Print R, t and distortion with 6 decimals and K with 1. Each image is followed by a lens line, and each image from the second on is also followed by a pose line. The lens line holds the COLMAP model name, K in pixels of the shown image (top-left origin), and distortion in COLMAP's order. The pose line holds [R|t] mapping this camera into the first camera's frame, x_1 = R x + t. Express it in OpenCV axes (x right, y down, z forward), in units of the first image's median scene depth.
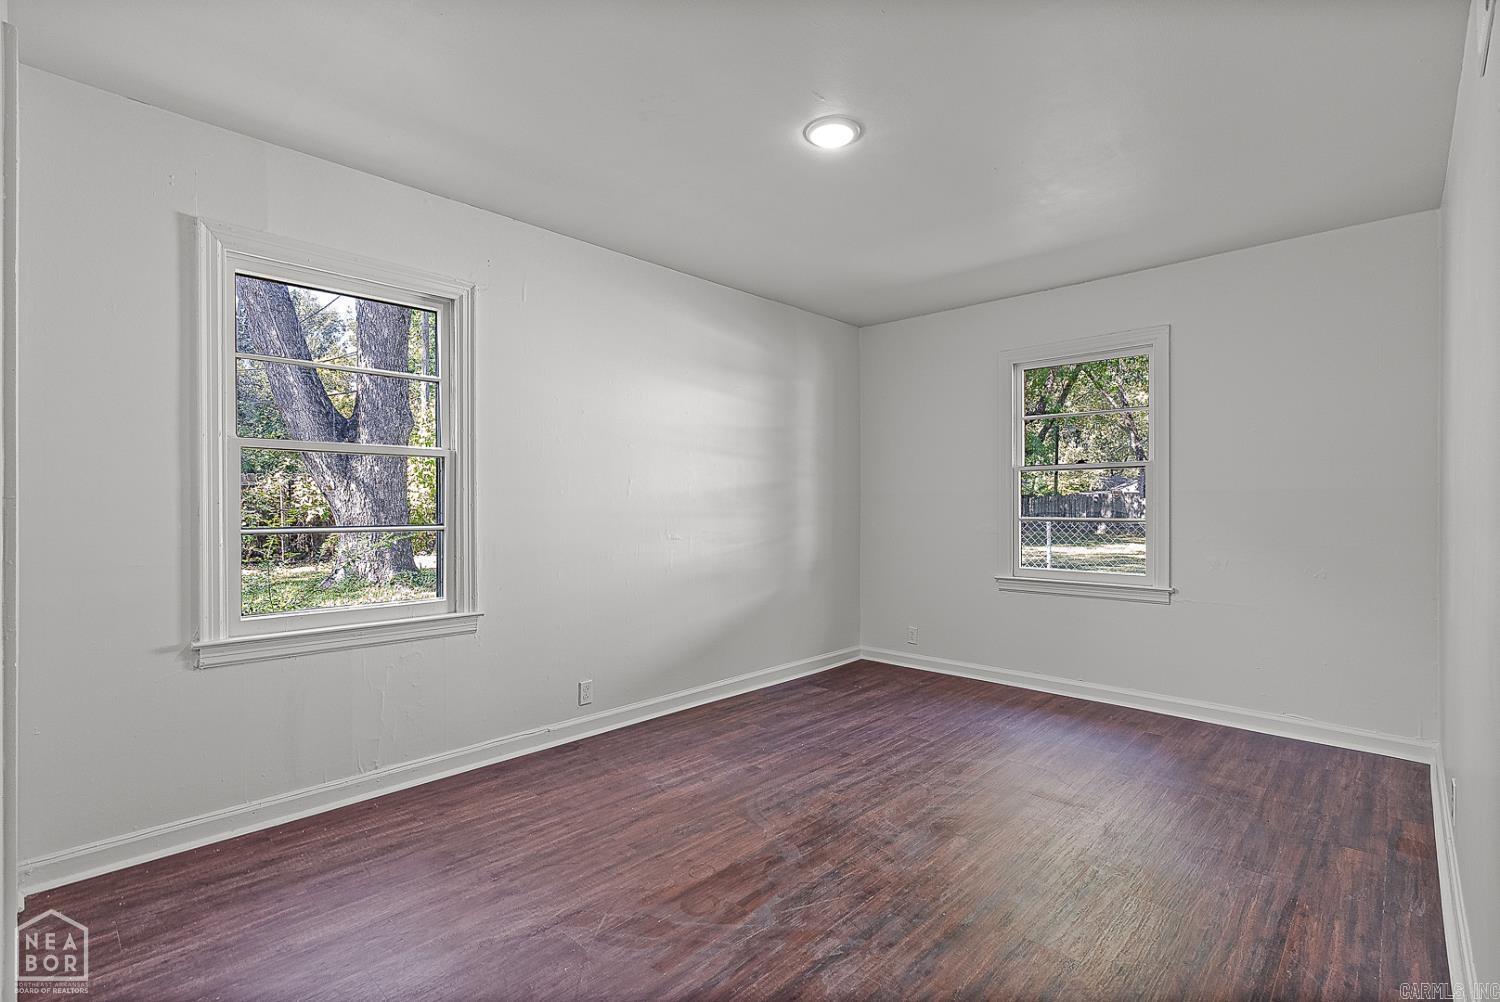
lens RADIAL K [[699.3, 0, 750.7], [0, 699.3, 505.5], [0, 0, 1]] dist [-0.005625, -0.000156]
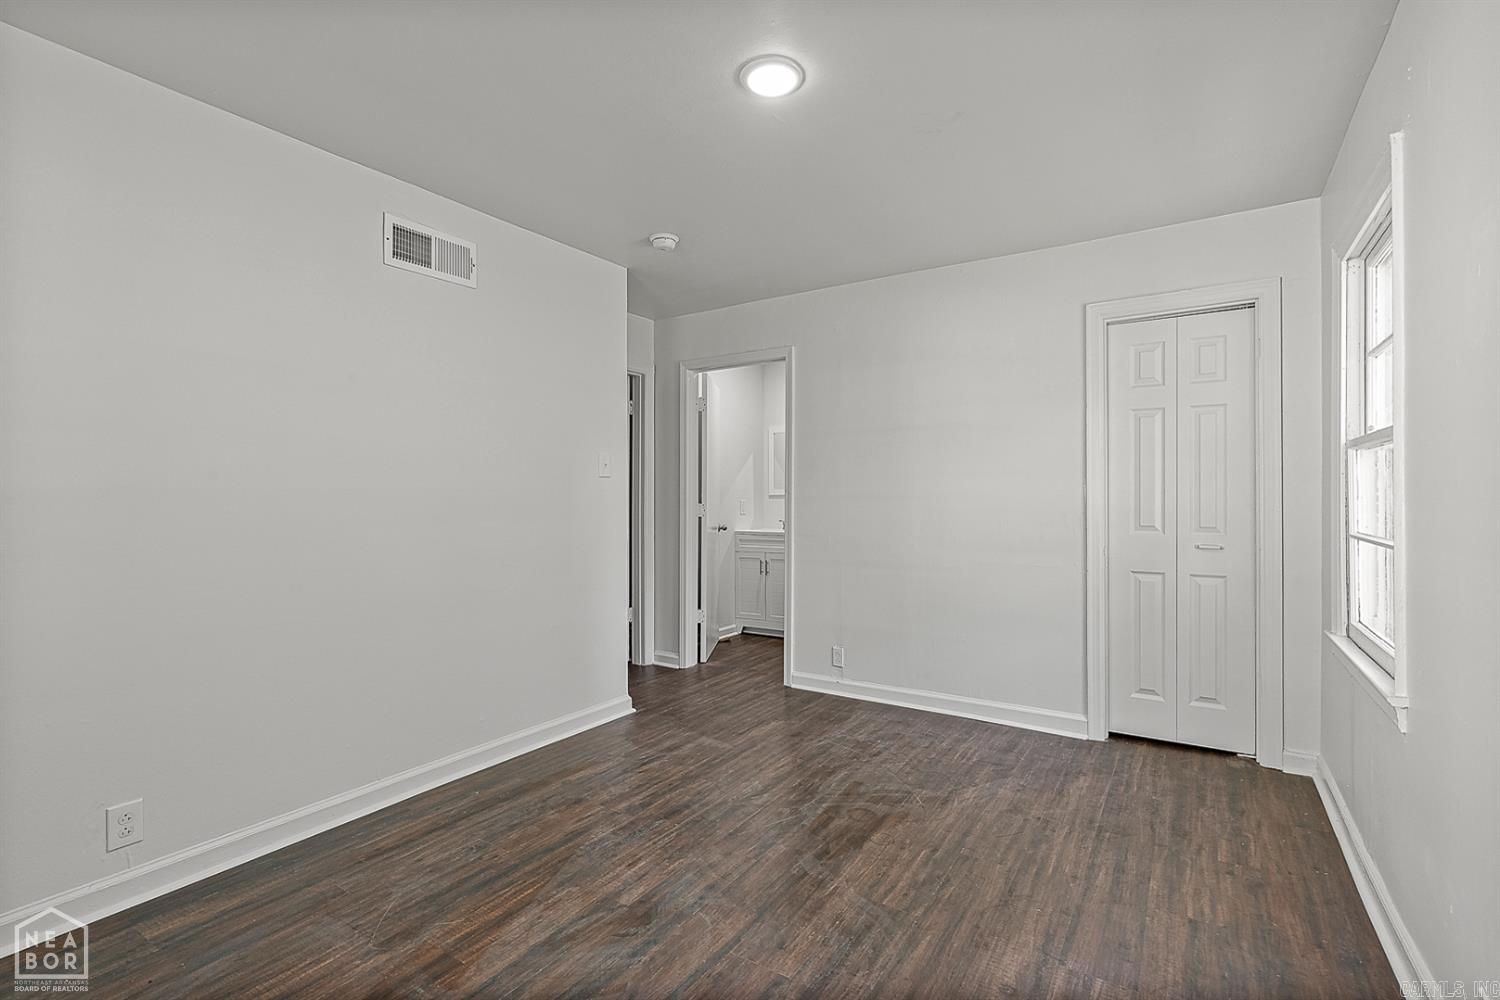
lens RADIAL K [[699.3, 0, 750.4], [0, 699.3, 496.8], [0, 0, 1]] dist [-0.005625, -0.000156]
pose [[-0.983381, 0.003296, -0.181525, 0.312614], [0.002948, 0.999993, 0.002188, -0.021050], [0.181531, 0.001617, -0.983384, 1.913904]]
